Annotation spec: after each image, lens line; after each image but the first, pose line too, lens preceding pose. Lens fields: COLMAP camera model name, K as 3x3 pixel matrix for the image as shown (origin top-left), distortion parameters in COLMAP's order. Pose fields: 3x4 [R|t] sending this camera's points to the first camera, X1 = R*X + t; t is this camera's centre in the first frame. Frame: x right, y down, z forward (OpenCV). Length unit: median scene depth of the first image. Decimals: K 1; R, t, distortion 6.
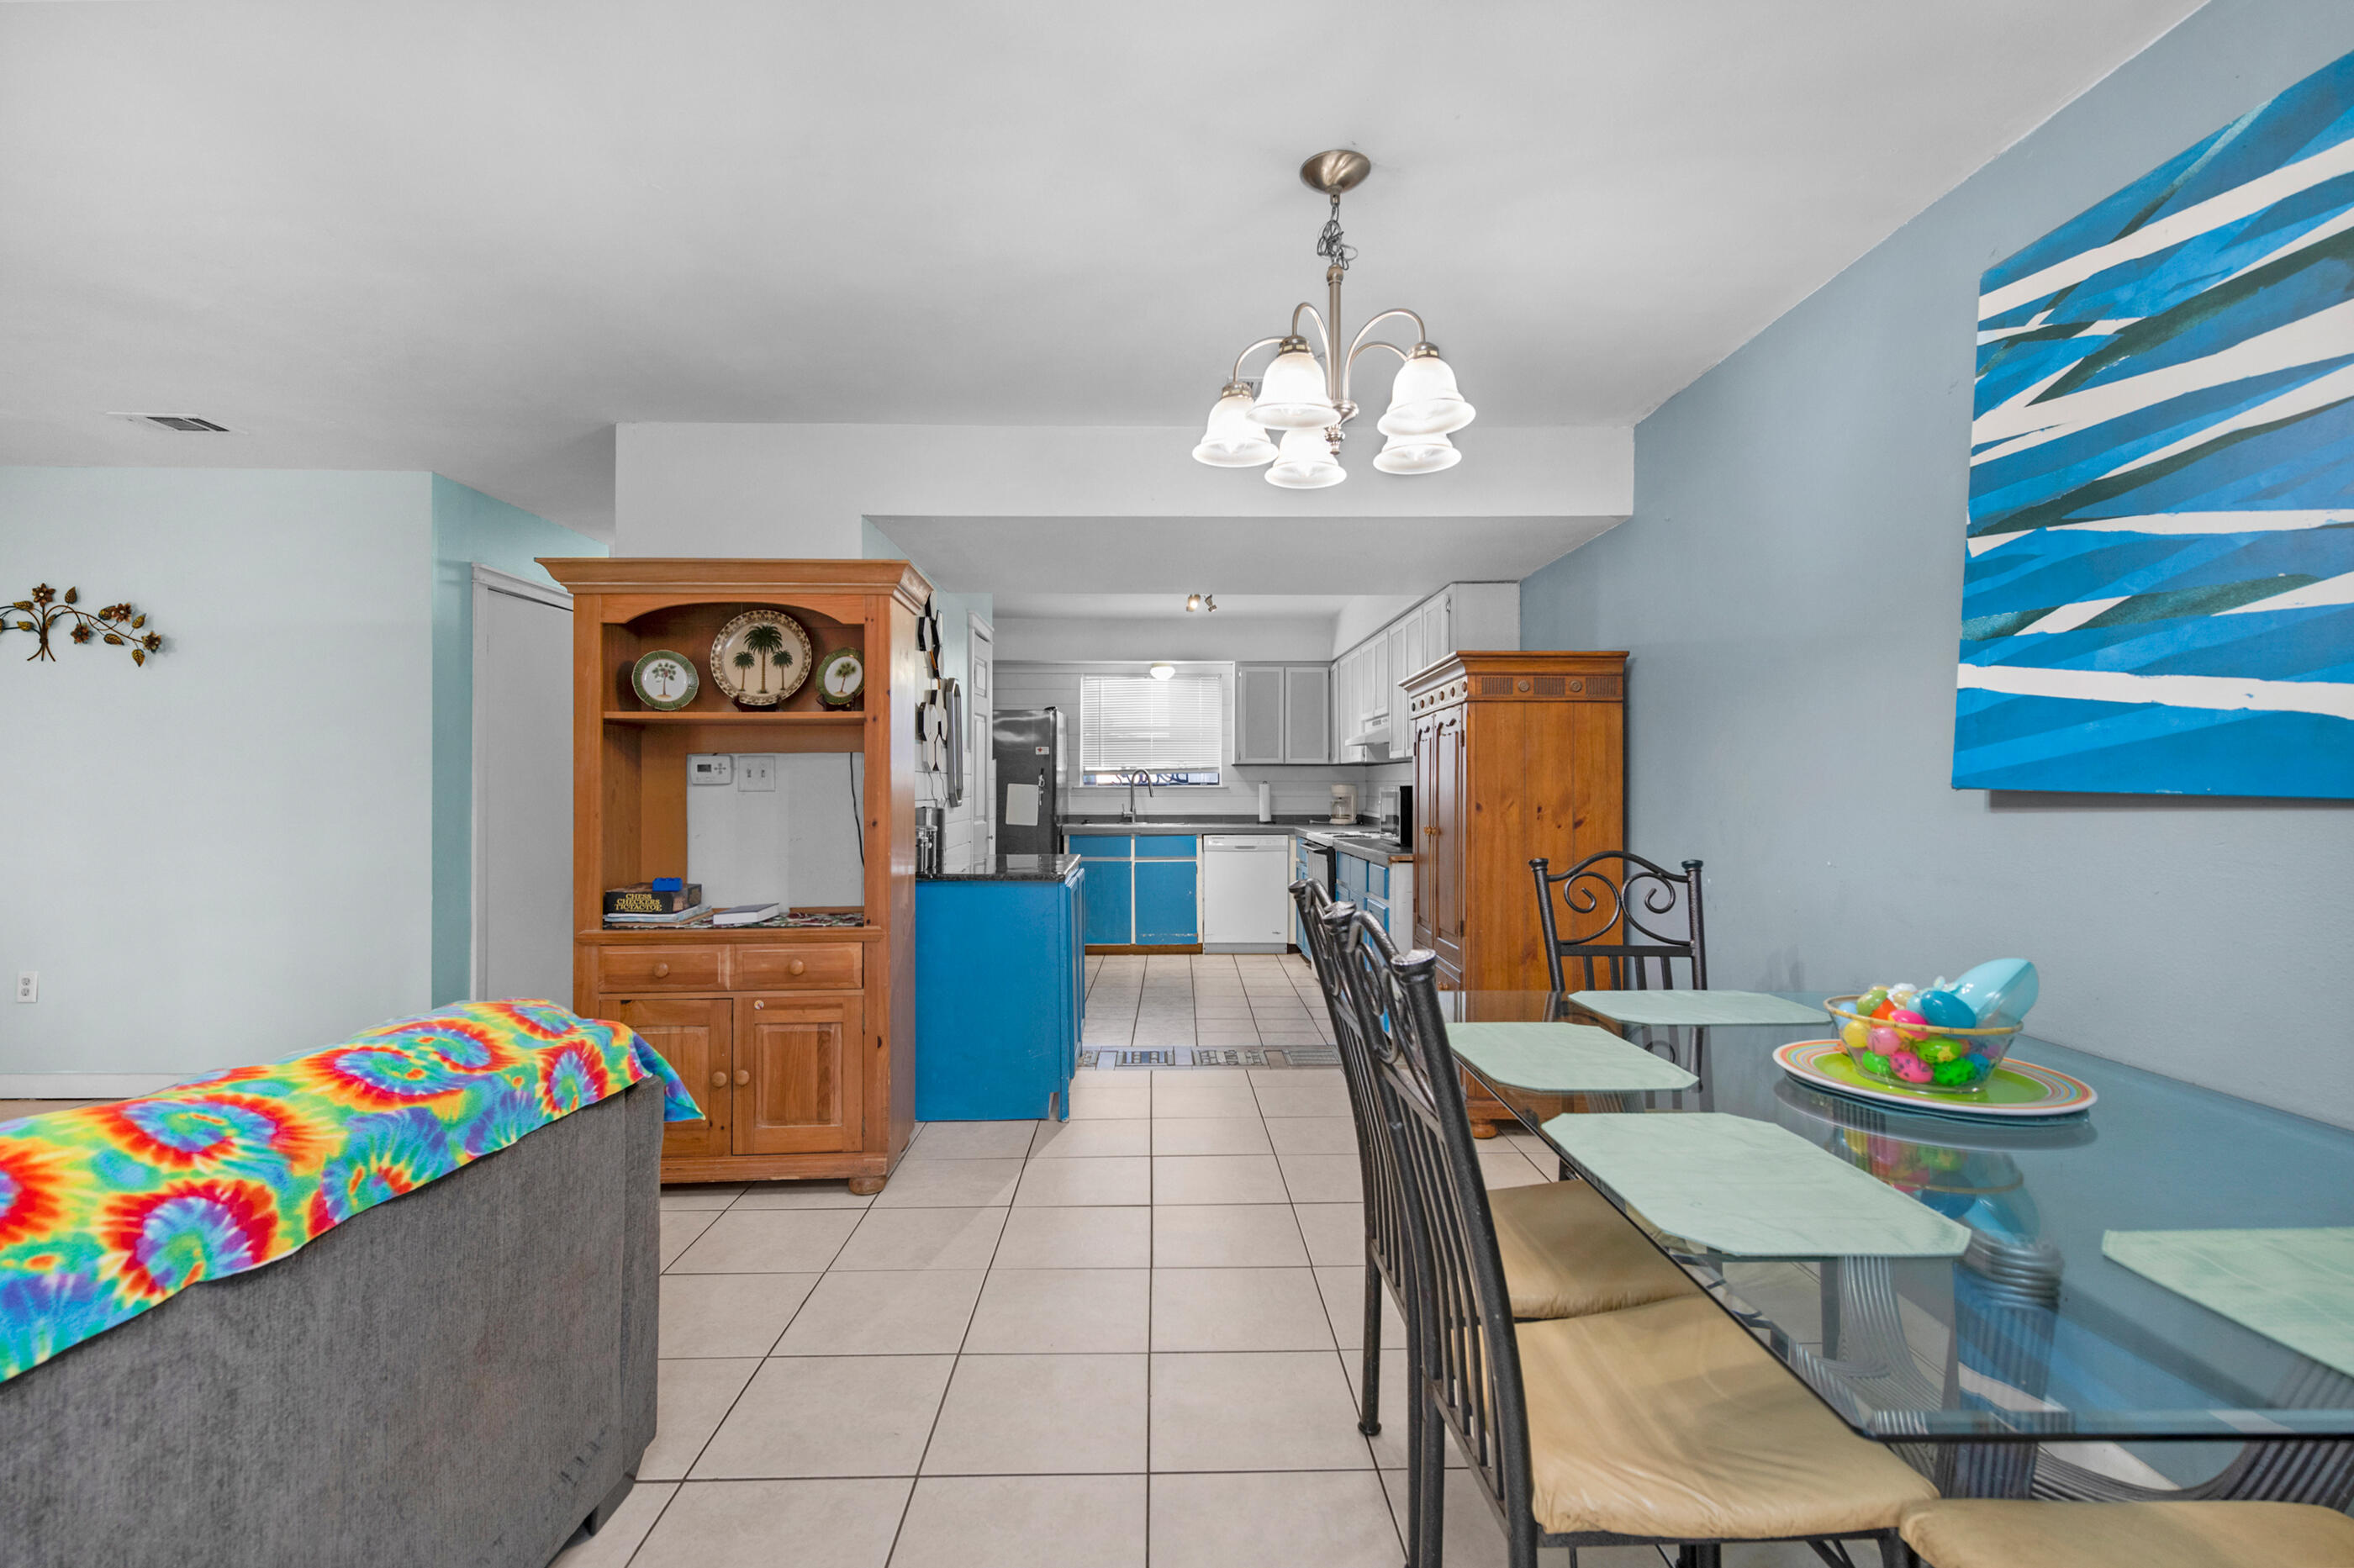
lens RADIAL K [[1070.1, 0, 1170.8], [0, 1070.1, 780.0], [0, 0, 1]] dist [0.001459, -0.000040]
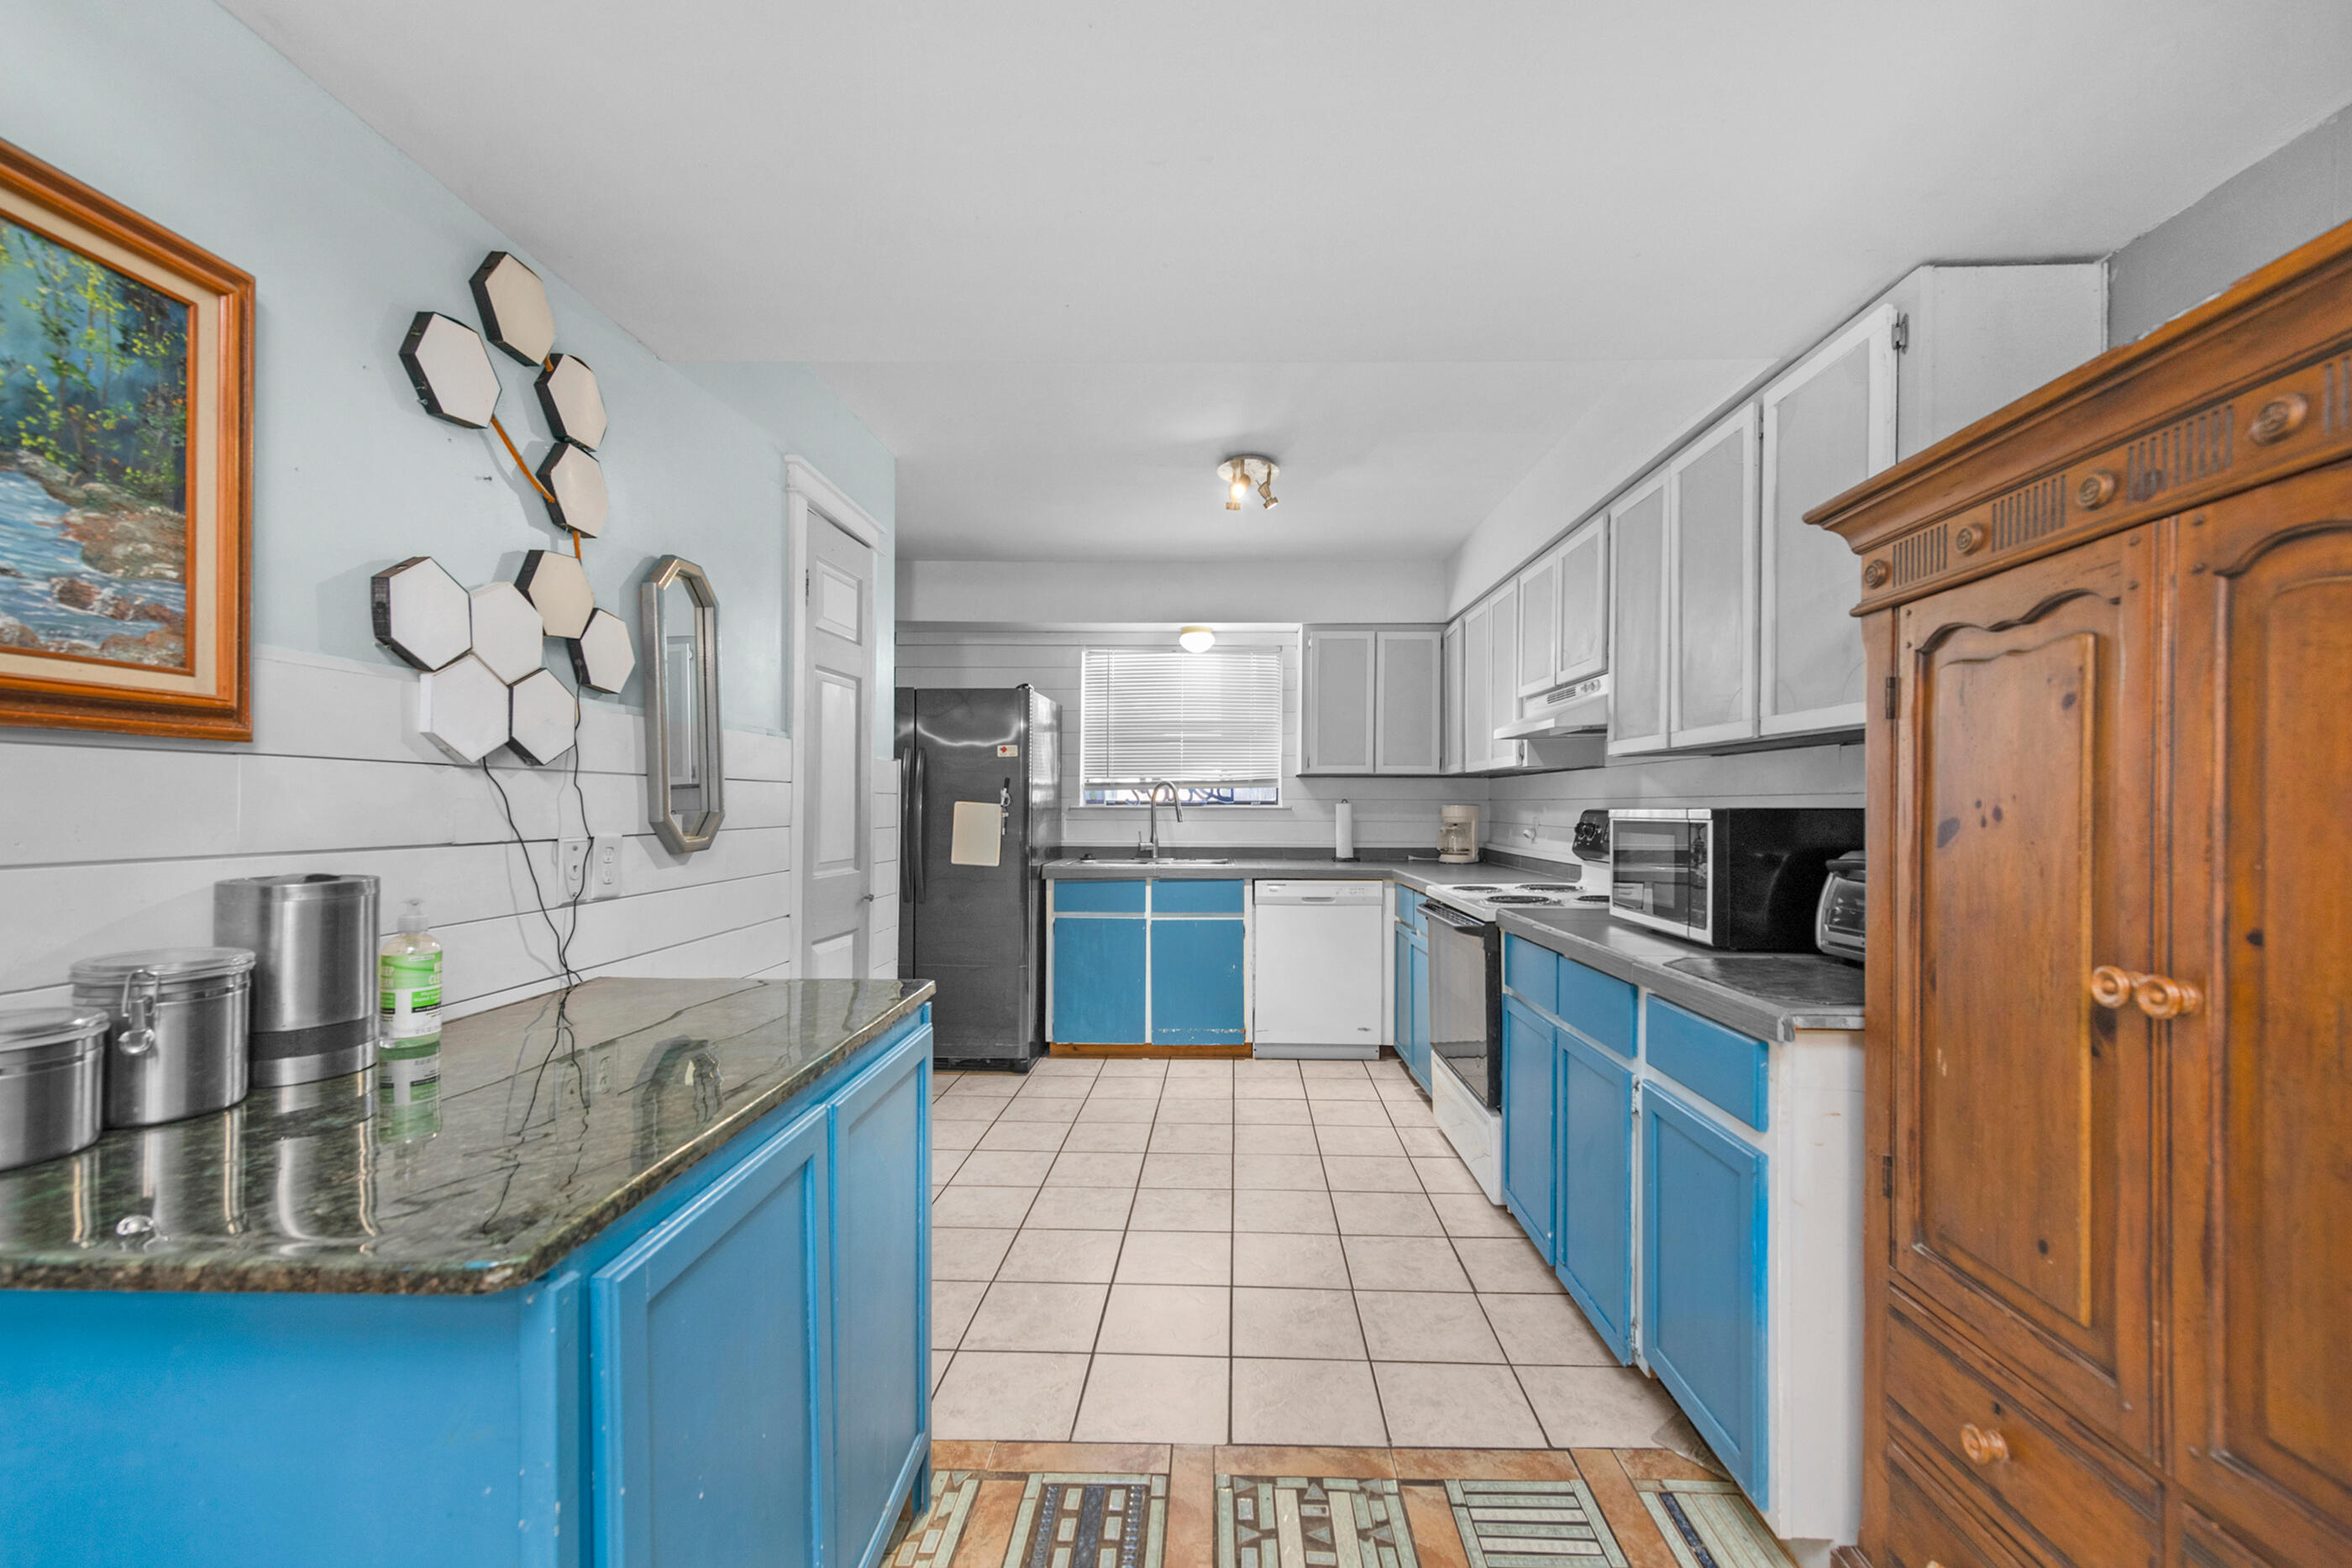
lens RADIAL K [[944.6, 0, 1186.0], [0, 944.6, 808.9], [0, 0, 1]] dist [0.008268, -0.000680]
pose [[0.998793, 0.004678, -0.048902, 0.015926], [-0.004178, 0.999938, 0.010320, 0.001270], [0.048947, -0.010103, 0.998750, 0.396322]]
